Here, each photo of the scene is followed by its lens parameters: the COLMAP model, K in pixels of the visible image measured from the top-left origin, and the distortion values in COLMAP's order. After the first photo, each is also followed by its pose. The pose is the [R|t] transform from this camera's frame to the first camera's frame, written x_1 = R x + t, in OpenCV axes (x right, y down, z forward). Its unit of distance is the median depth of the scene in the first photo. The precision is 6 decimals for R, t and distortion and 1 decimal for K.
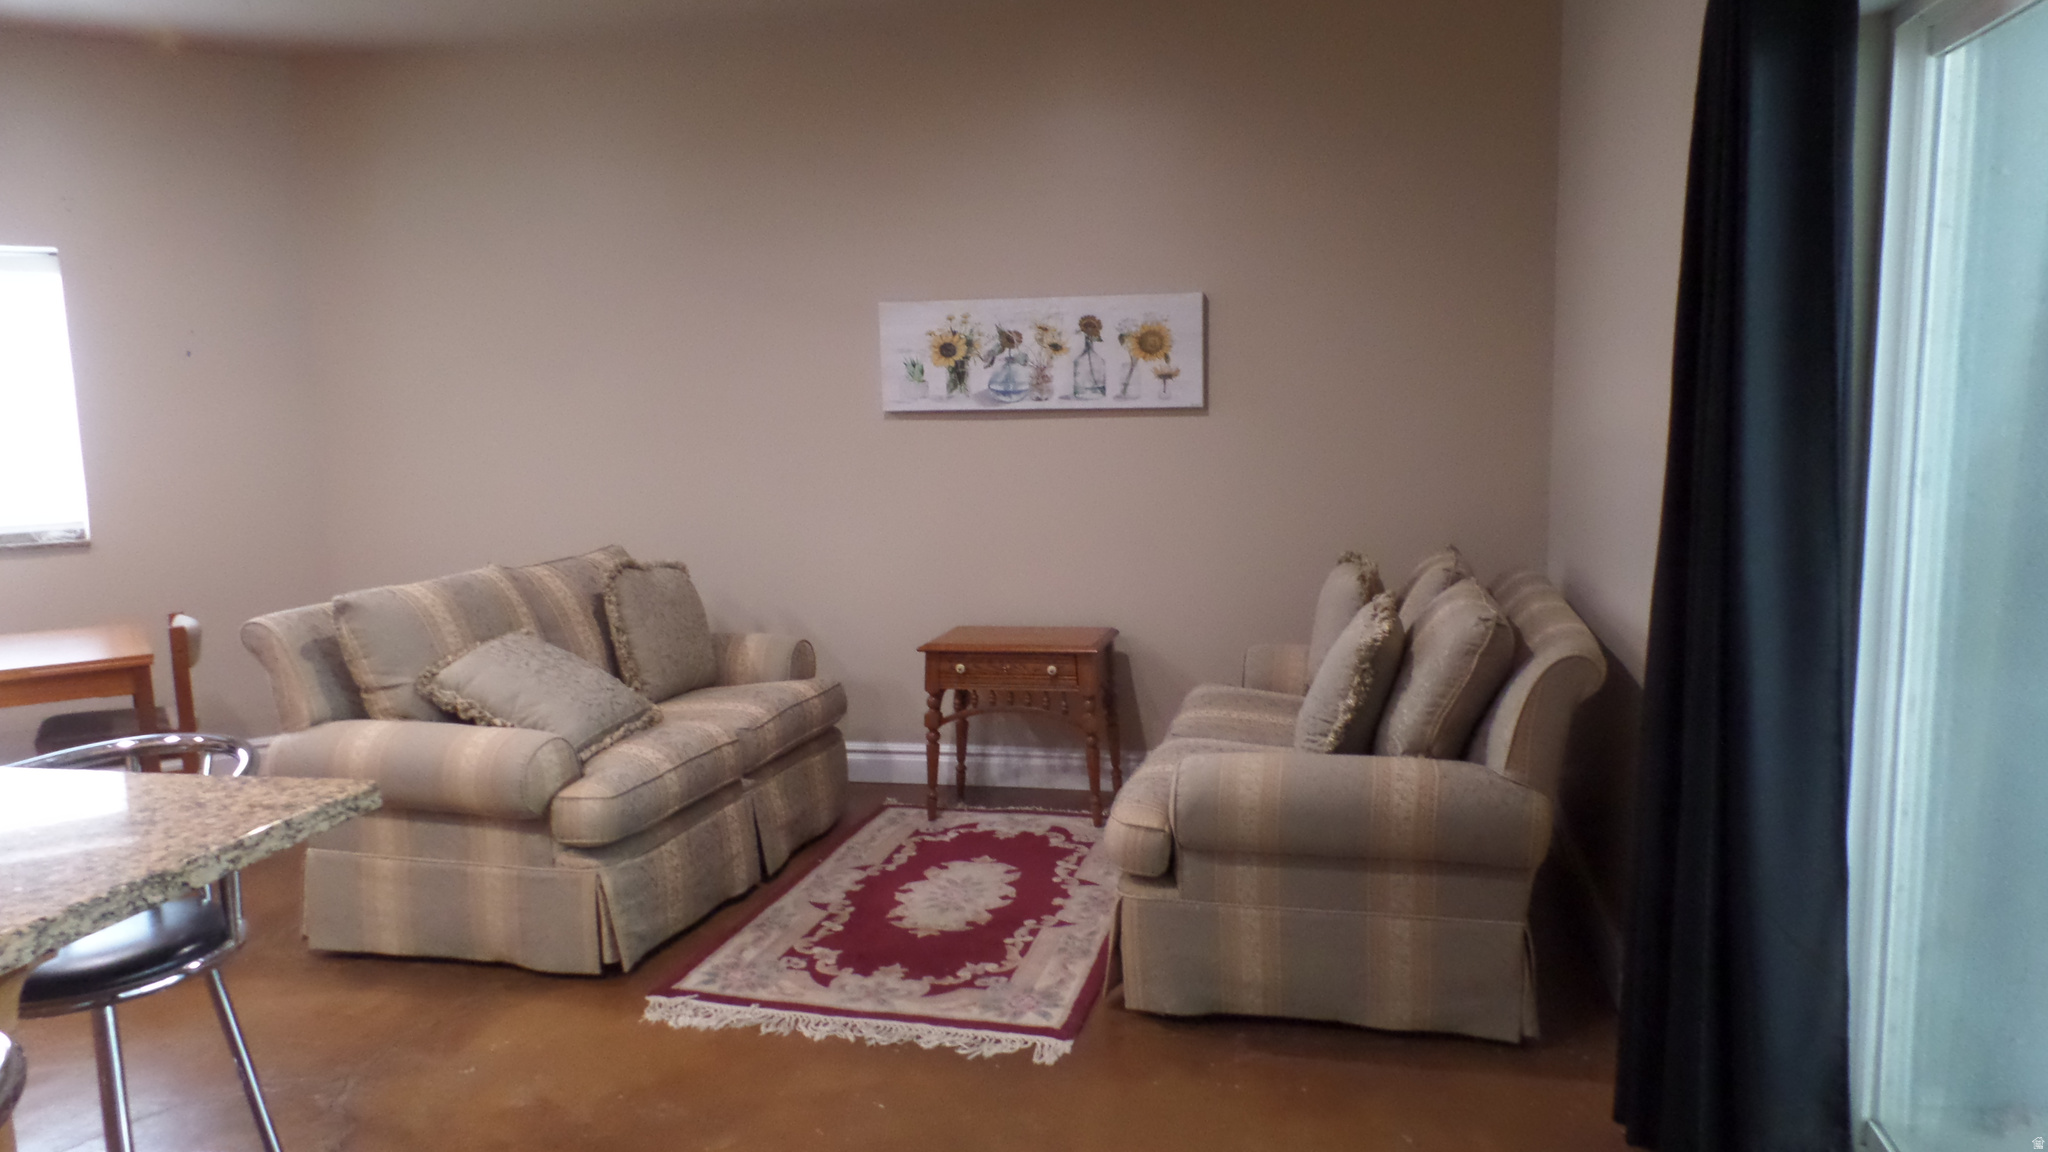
lens RADIAL K [[1427.7, 0, 1030.3], [0, 1427.7, 584.1], [0, 0, 1]] dist [0.013074, -0.007076]
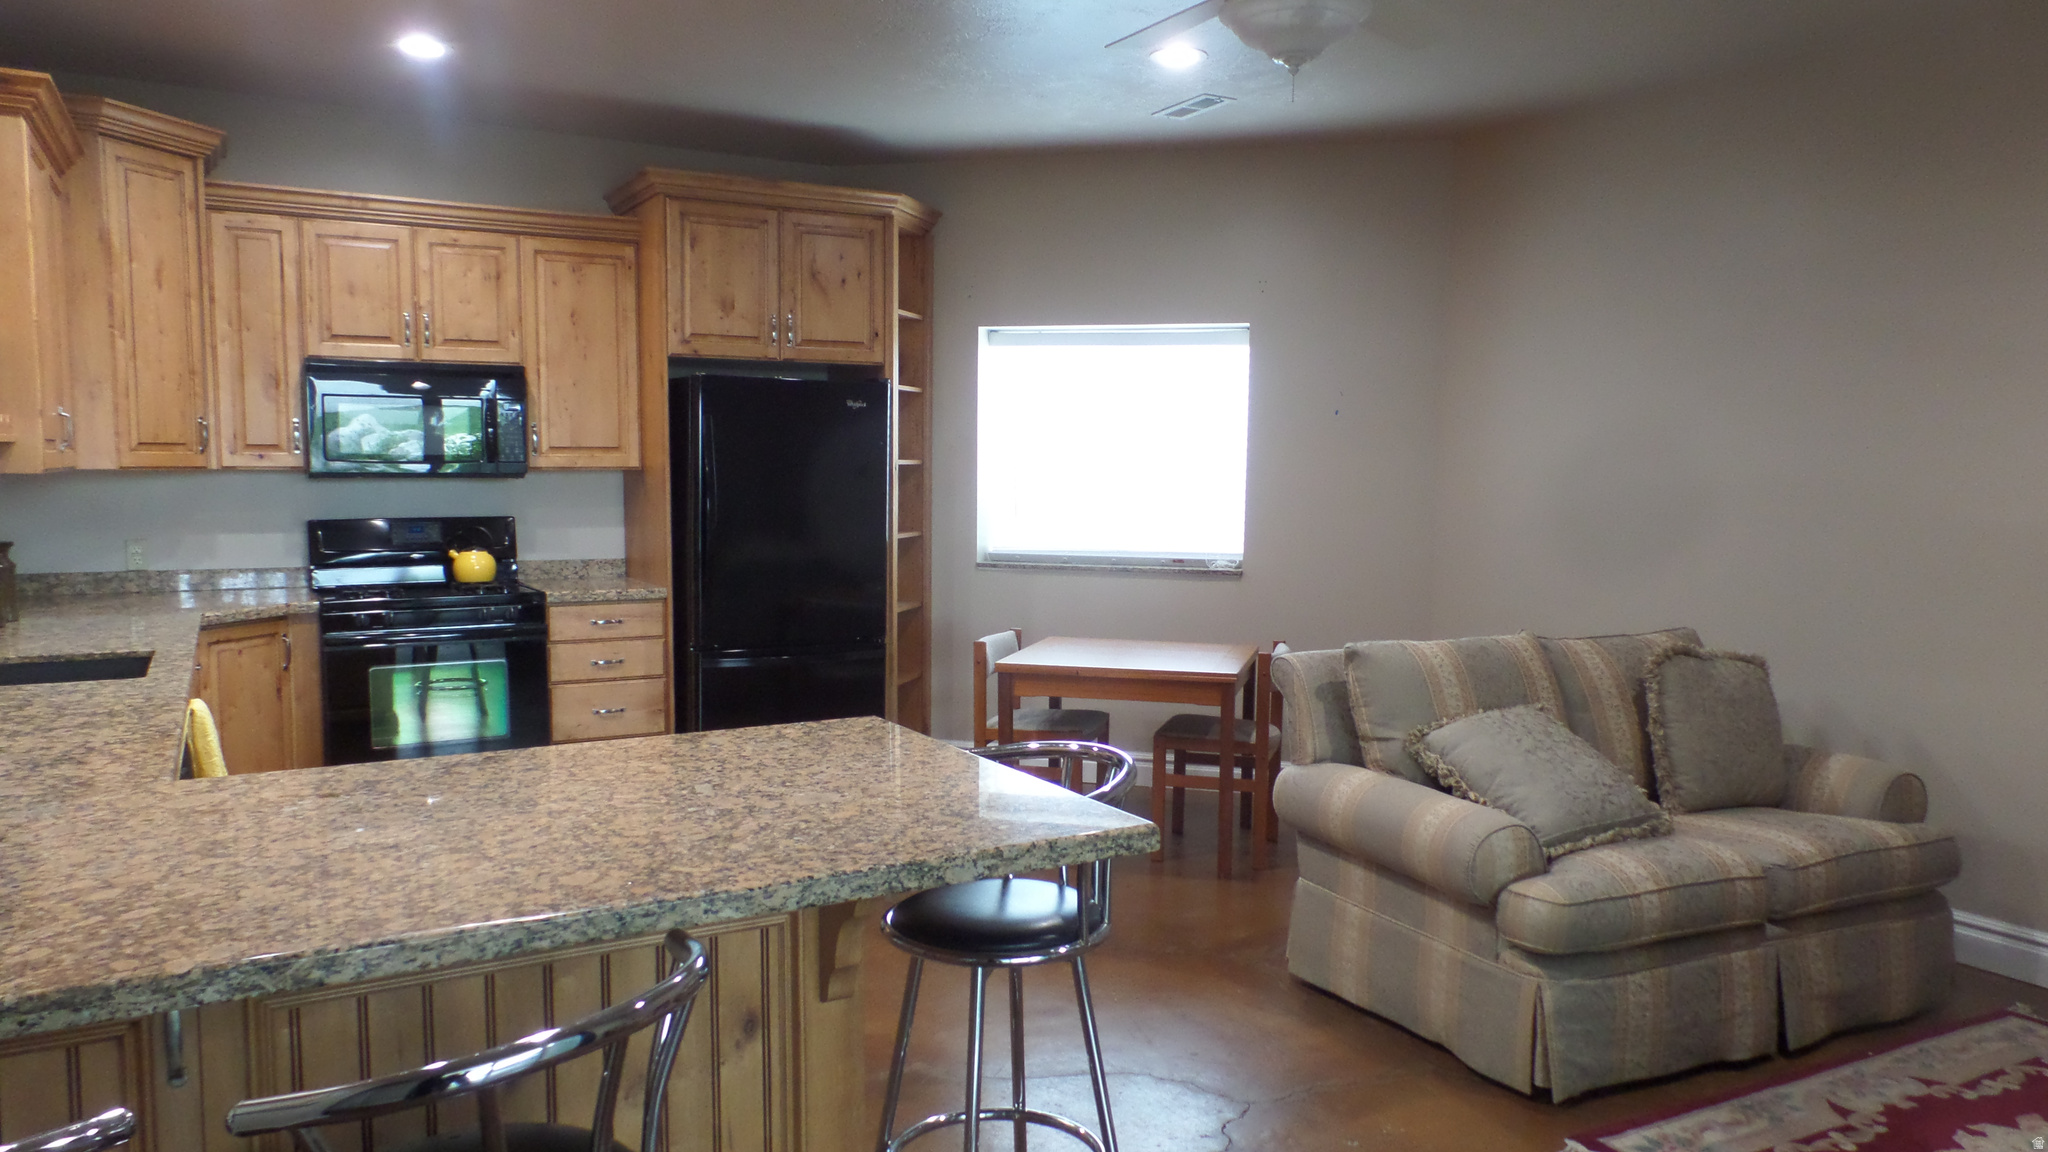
lens RADIAL K [[1427.7, 0, 1025.7], [0, 1427.7, 573.4], [0, 0, 1]] dist [0.013074, -0.007076]
pose [[0.680537, 0.091970, -0.726919, 0.102987], [-0.128264, 0.991725, 0.005394, -0.017248], [0.721400, 0.089567, 0.686702, 0.110838]]
